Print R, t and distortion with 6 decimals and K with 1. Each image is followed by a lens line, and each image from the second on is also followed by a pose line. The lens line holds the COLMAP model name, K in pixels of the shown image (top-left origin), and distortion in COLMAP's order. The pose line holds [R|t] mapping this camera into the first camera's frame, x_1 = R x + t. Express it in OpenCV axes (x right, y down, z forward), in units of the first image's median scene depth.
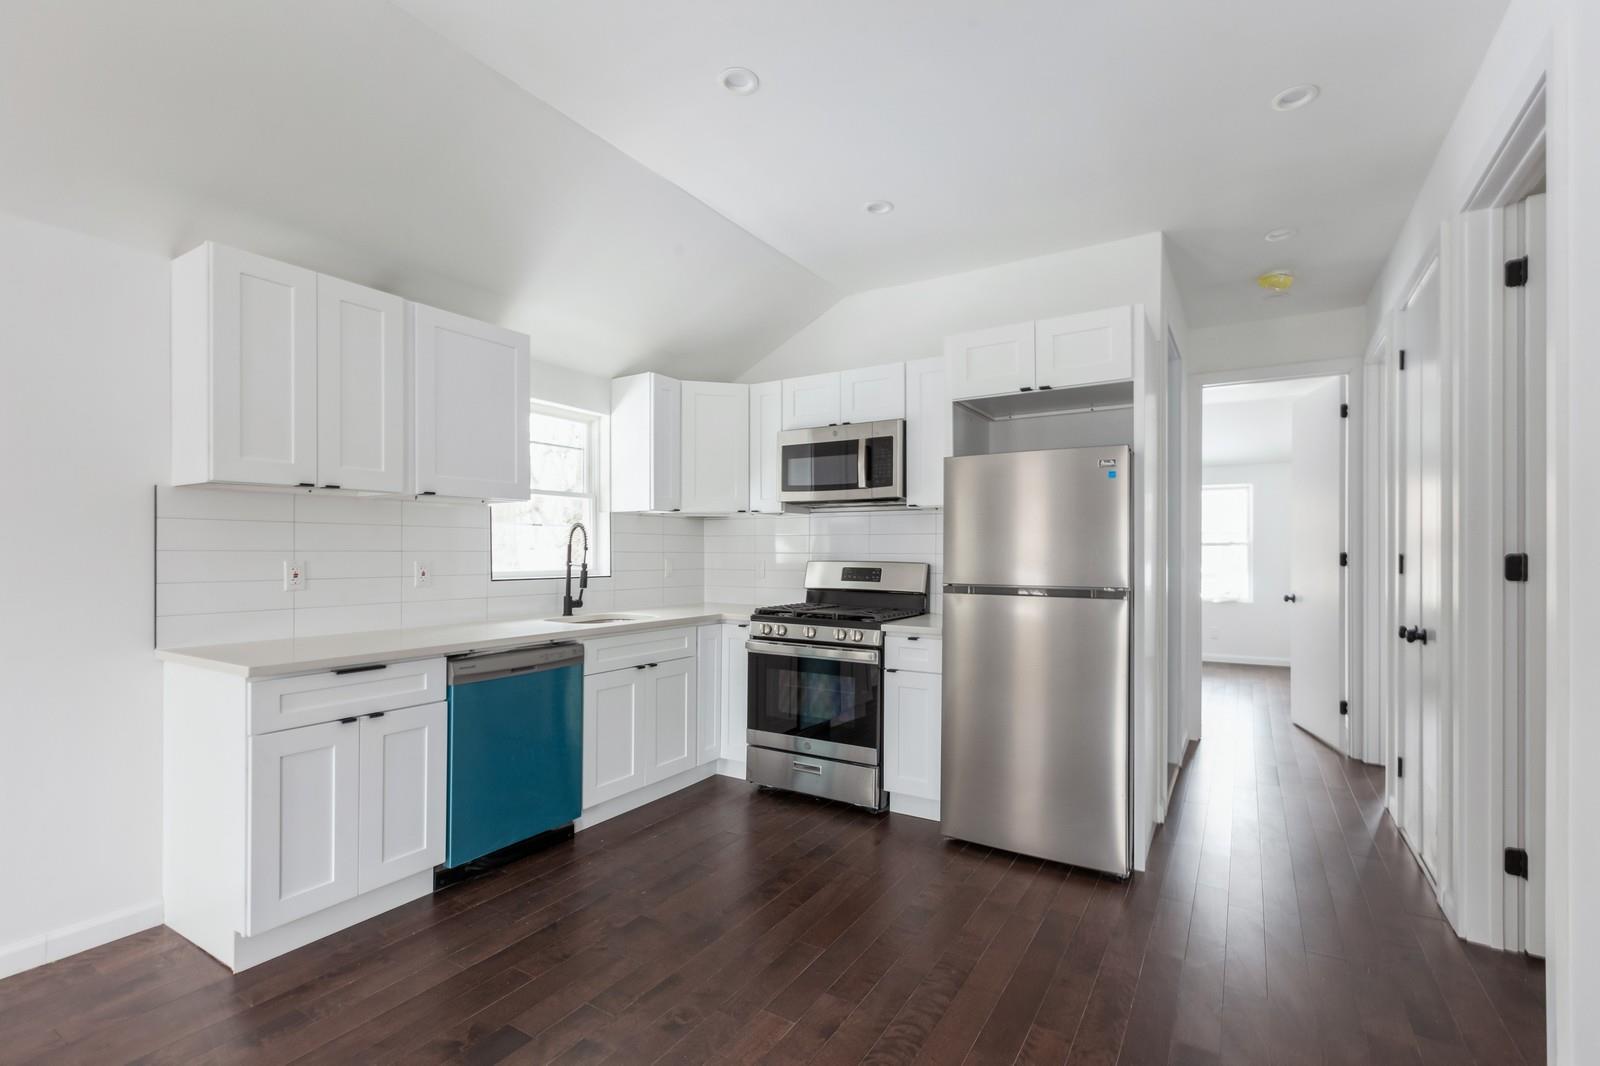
lens RADIAL K [[731.4, 0, 797.9], [0, 731.4, 553.1], [0, 0, 1]] dist [-0.000285, -0.000060]
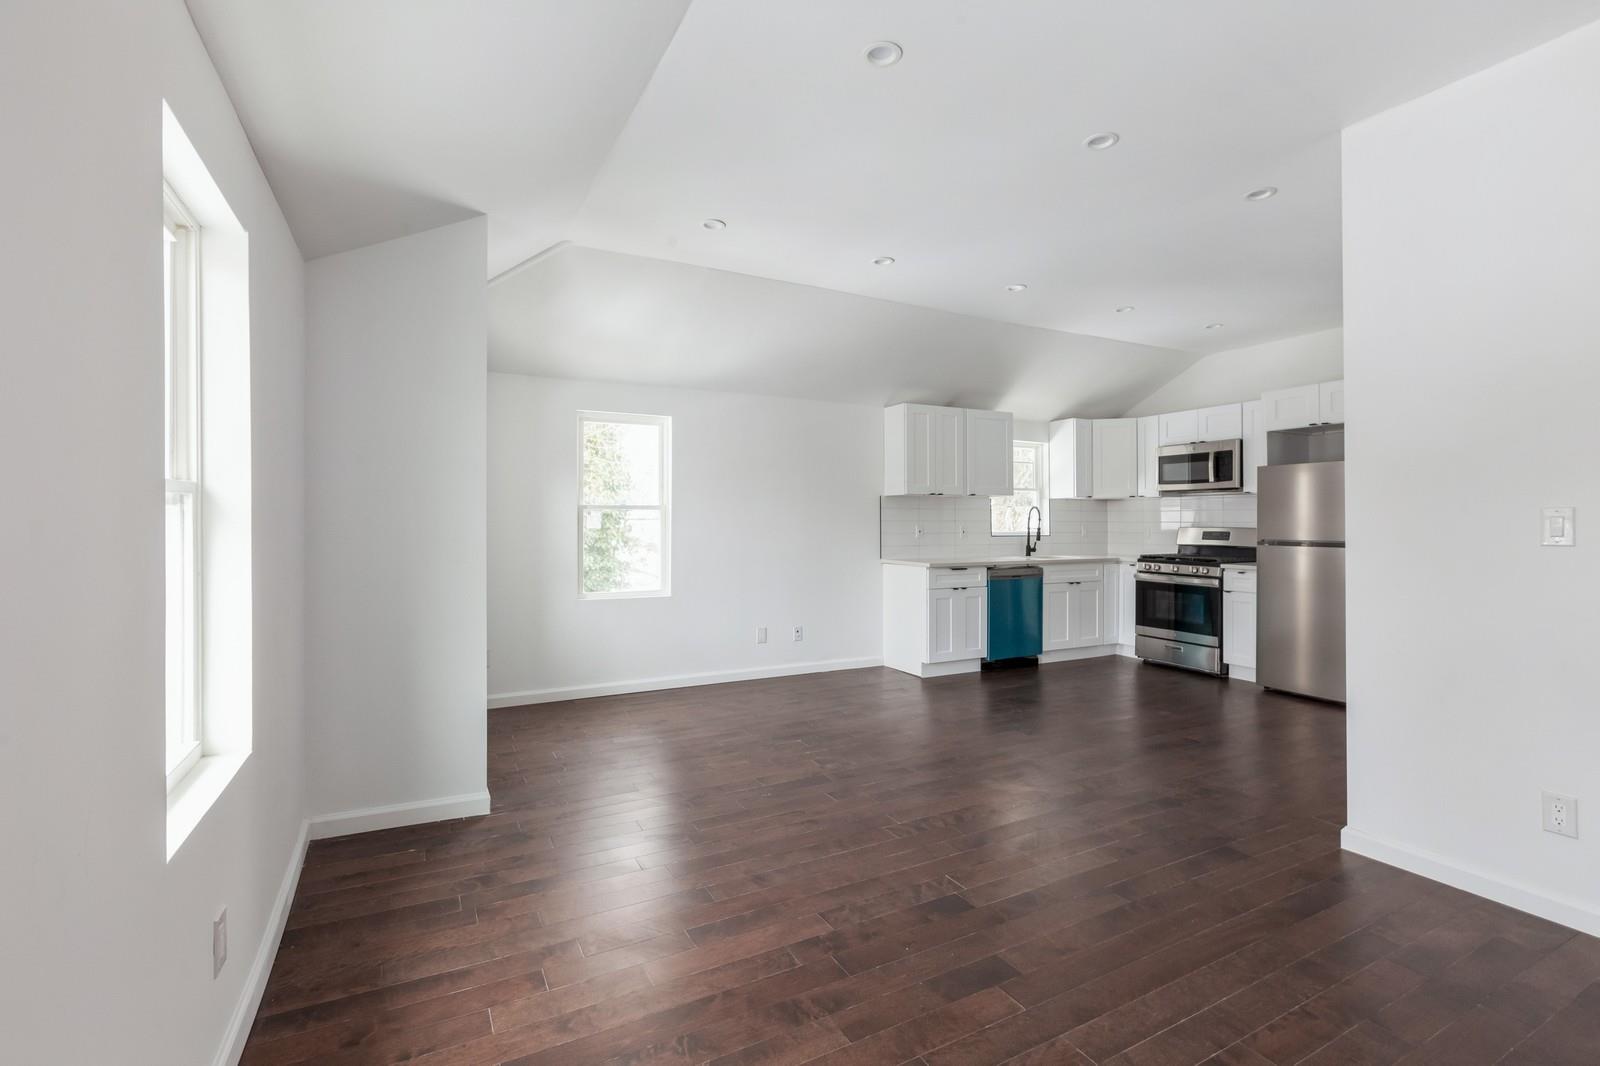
lens RADIAL K [[717.1, 0, 800.4], [0, 717.1, 514.0], [0, 0, 1]] dist [-0.000168, -0.000042]
pose [[0.863001, -0.006406, -0.505162, 0.105121], [0.000579, 0.999931, -0.011691, 0.000338], [0.505202, 0.009797, 0.862945, -0.862581]]
